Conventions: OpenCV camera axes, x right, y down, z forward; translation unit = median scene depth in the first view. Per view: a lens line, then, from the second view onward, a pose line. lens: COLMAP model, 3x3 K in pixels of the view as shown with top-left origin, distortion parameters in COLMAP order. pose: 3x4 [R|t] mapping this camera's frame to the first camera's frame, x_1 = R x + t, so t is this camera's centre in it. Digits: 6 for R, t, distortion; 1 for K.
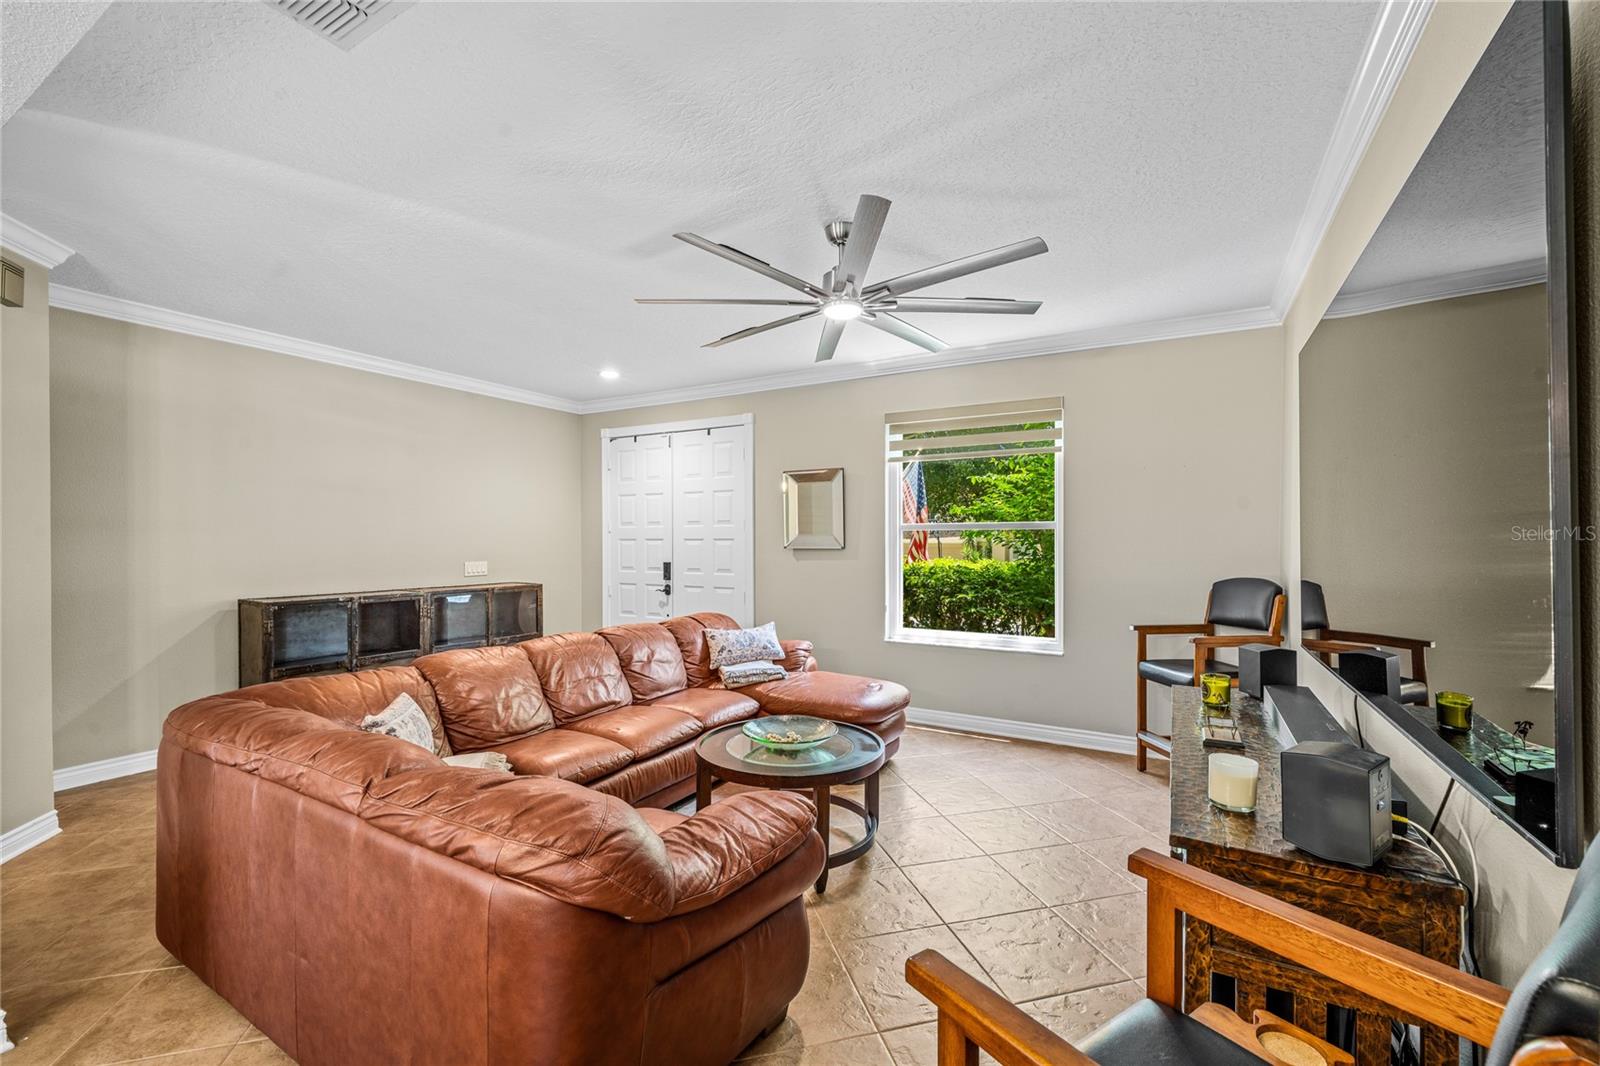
lens RADIAL K [[653.2, 0, 800.0], [0, 653.2, 533.0], [0, 0, 1]] dist [-0.001016, -0.000200]
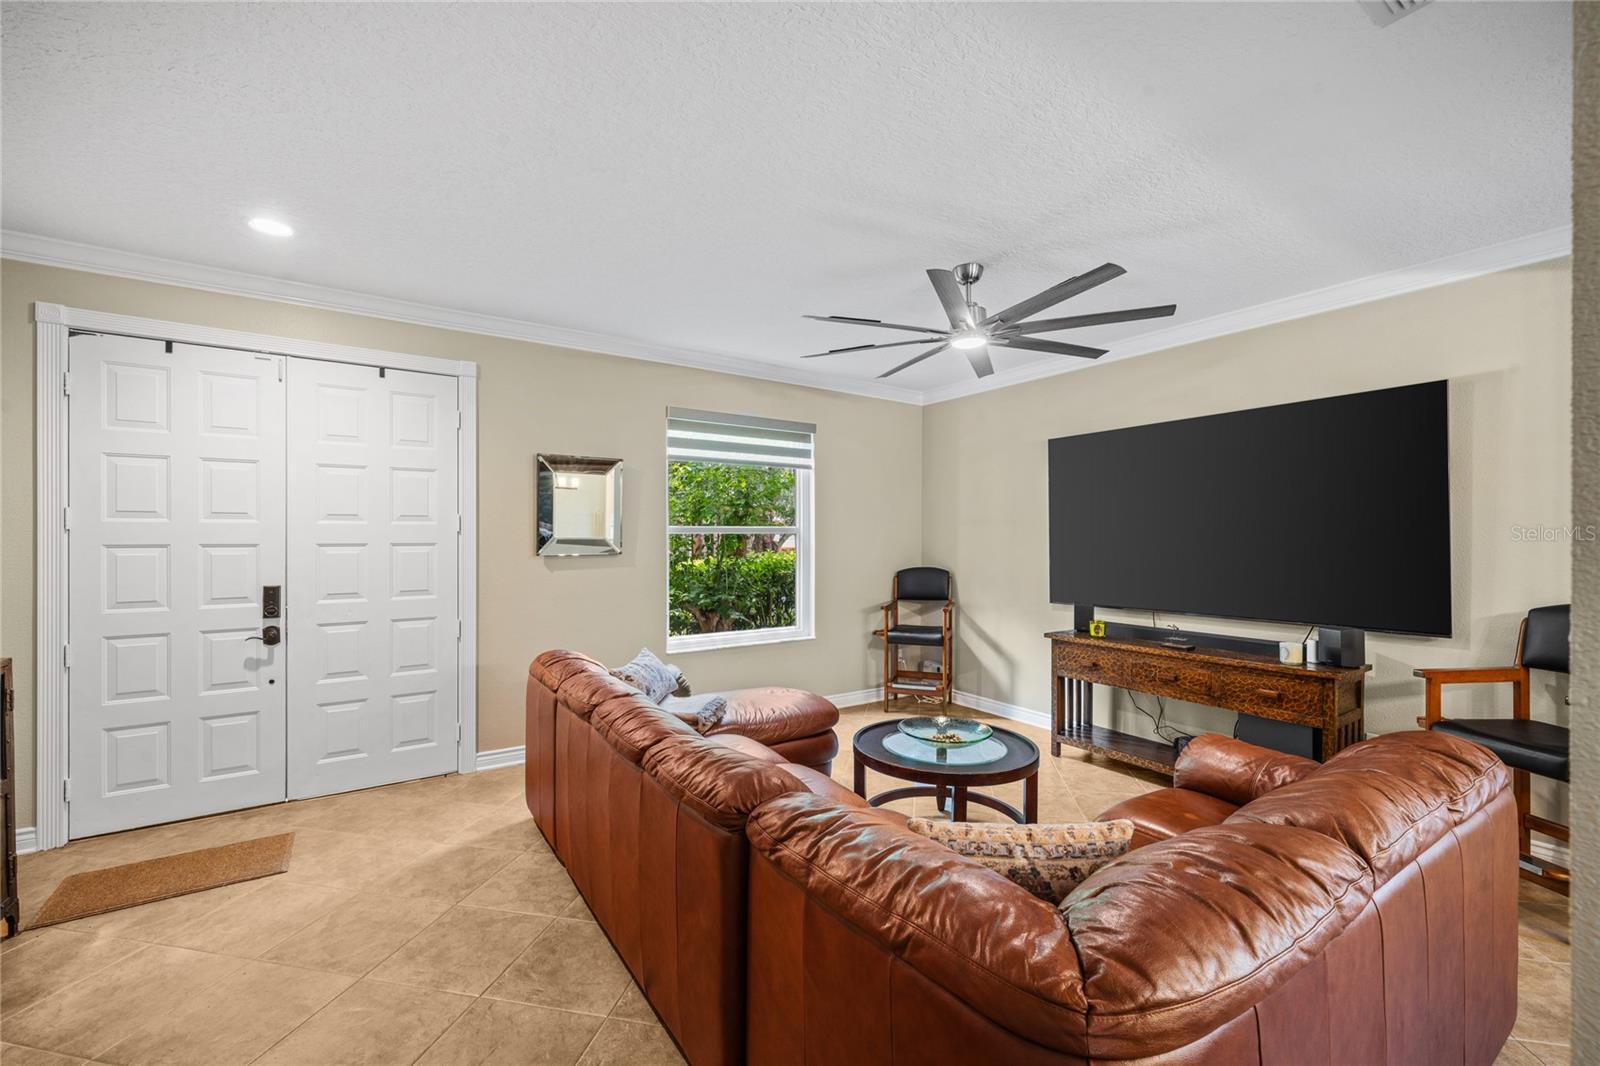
lens RADIAL K [[663.2, 0, 805.3], [0, 663.2, 538.5], [0, 0, 1]] dist [-0.000208, -0.000114]
pose [[0.441070, 0.002598, 0.897469, -0.530292], [-0.003632, 0.999993, -0.001110, 0.003173], [-0.897465, -0.002770, 0.441076, 0.356224]]
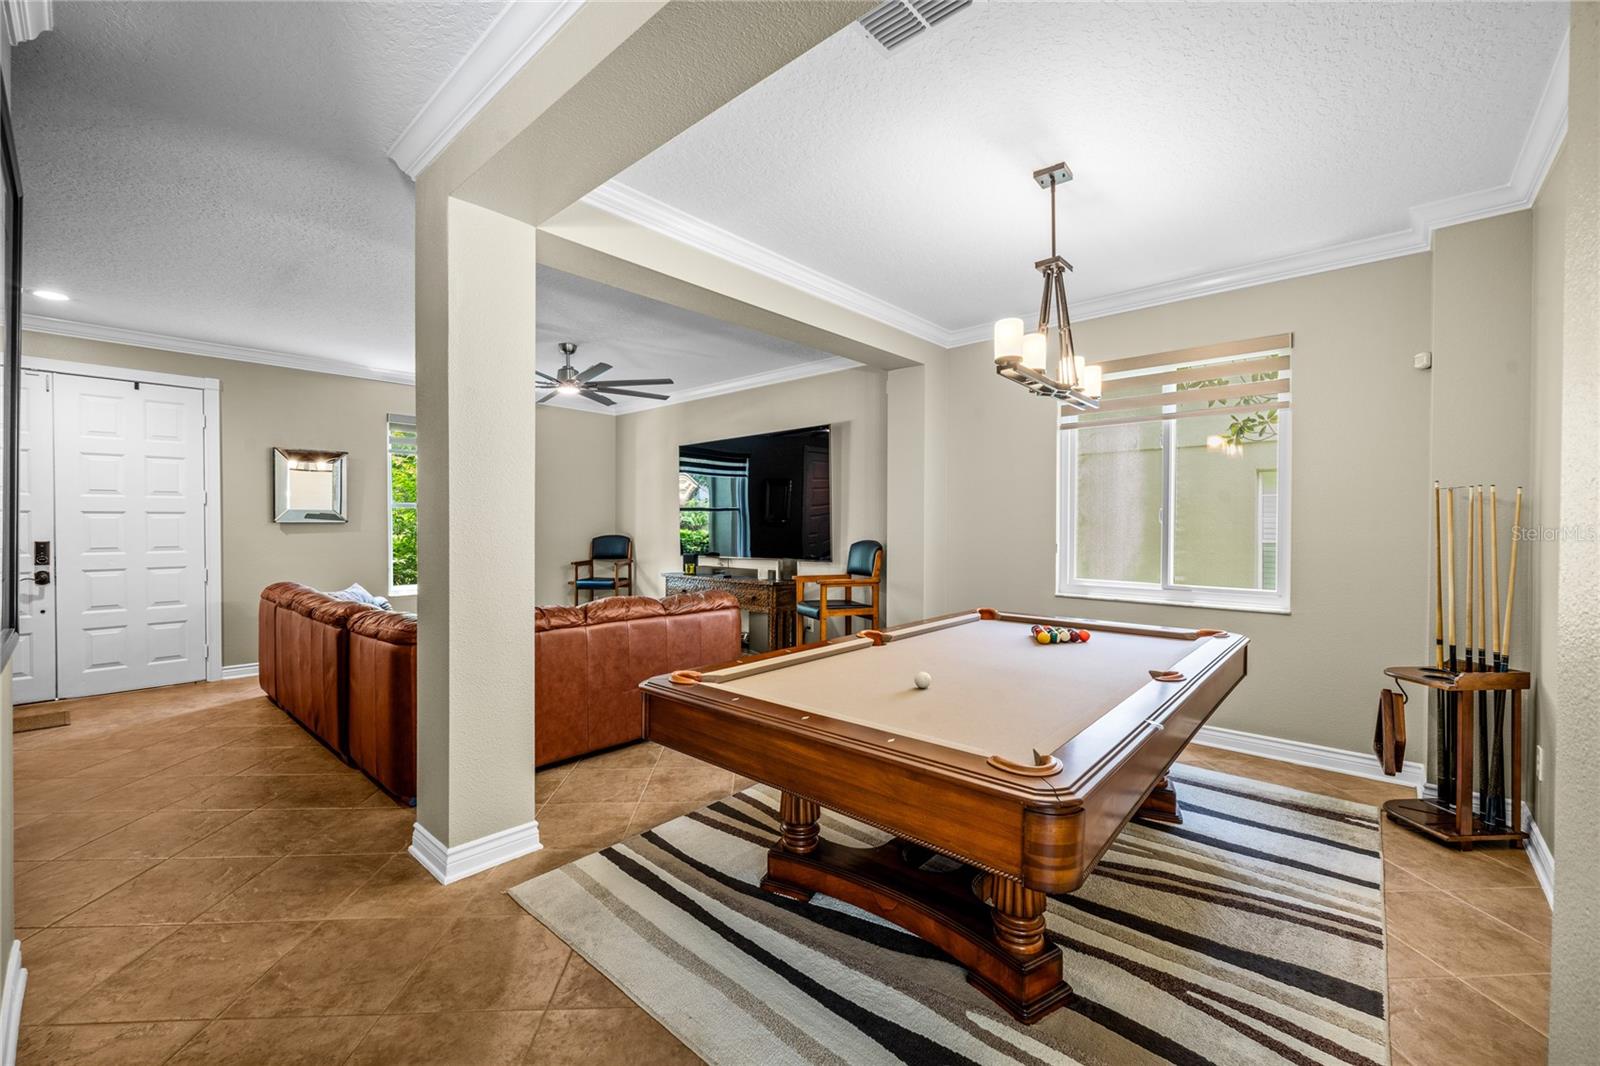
lens RADIAL K [[653.2, 0, 800.0], [0, 653.2, 533.0], [0, 0, 1]] dist [-0.001016, -0.000200]
pose [[0.211520, -0.010061, 0.977322, -0.788596], [-0.002379, 0.999939, 0.010809, 0.025294], [-0.977371, -0.004612, 0.211483, -0.024105]]
